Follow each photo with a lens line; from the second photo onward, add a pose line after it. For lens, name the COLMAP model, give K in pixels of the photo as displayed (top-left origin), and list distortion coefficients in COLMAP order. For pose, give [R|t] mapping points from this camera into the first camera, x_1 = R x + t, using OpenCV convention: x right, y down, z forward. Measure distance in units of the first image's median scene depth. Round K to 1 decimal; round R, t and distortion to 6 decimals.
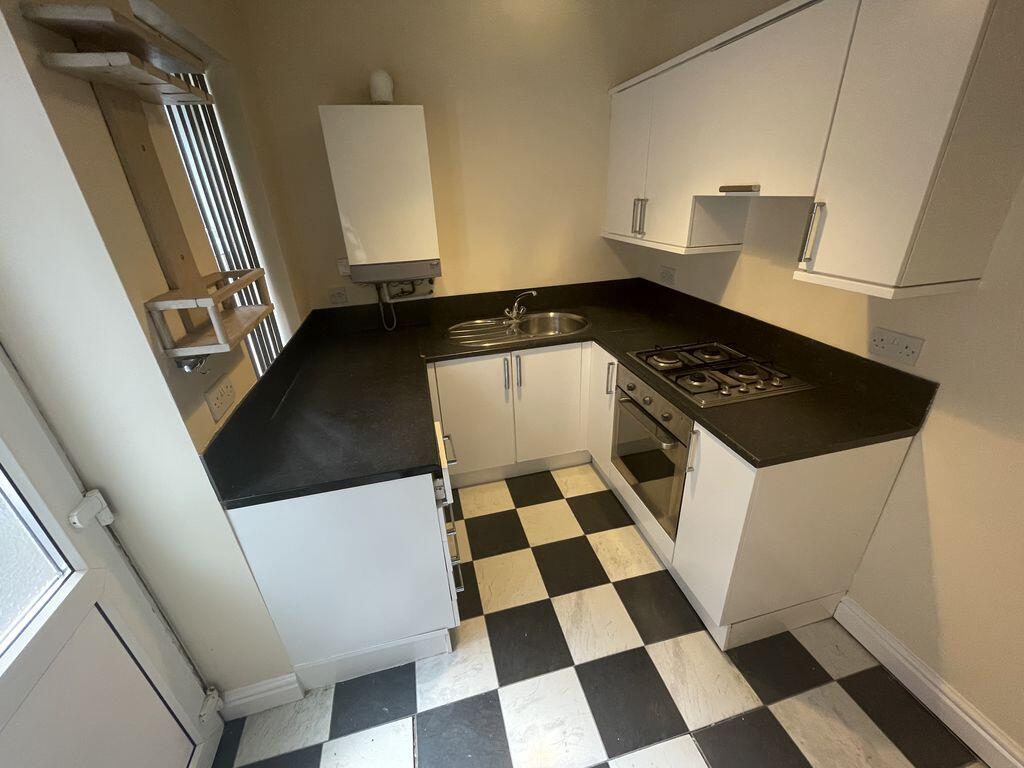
lens RADIAL K [[415.8, 0, 512.2], [0, 415.8, 384.0], [0, 0, 1]] dist [-0.001458, -0.000146]
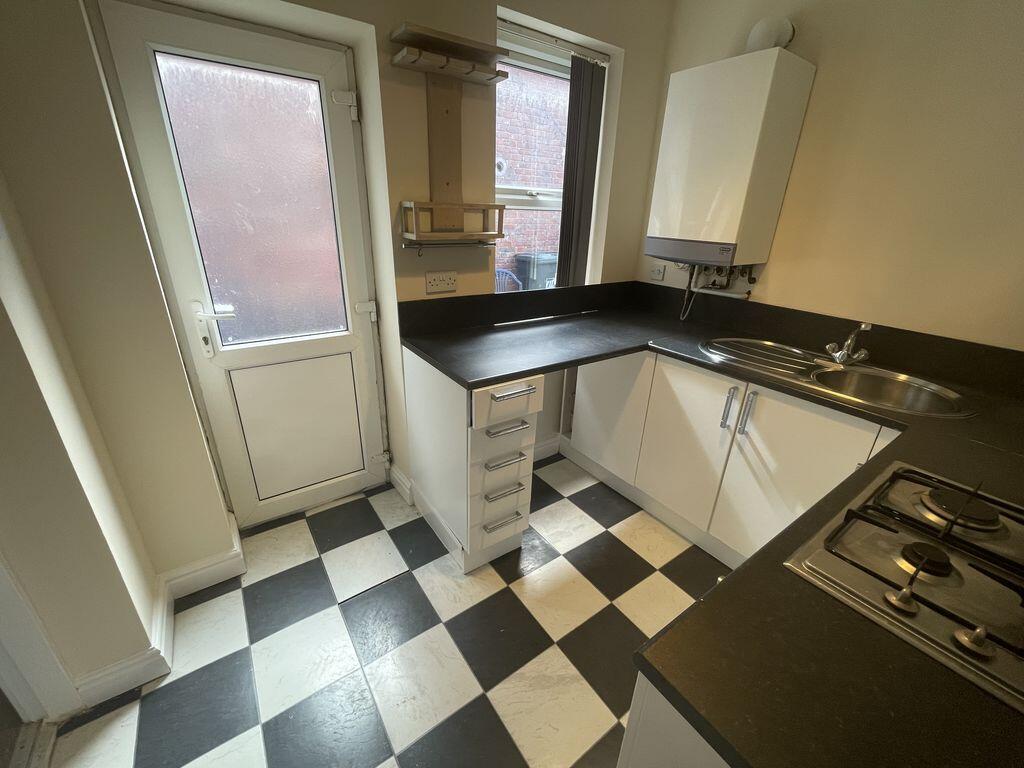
lens RADIAL K [[415.8, 0, 512.3], [0, 415.8, 381.8], [0, 0, 1]] dist [-0.001458, -0.000146]
pose [[0.364156, 0.405827, -0.838269, 0.515575], [-0.443190, 0.867138, 0.227275, -0.071099], [0.819130, 0.288749, 0.495631, 0.369731]]
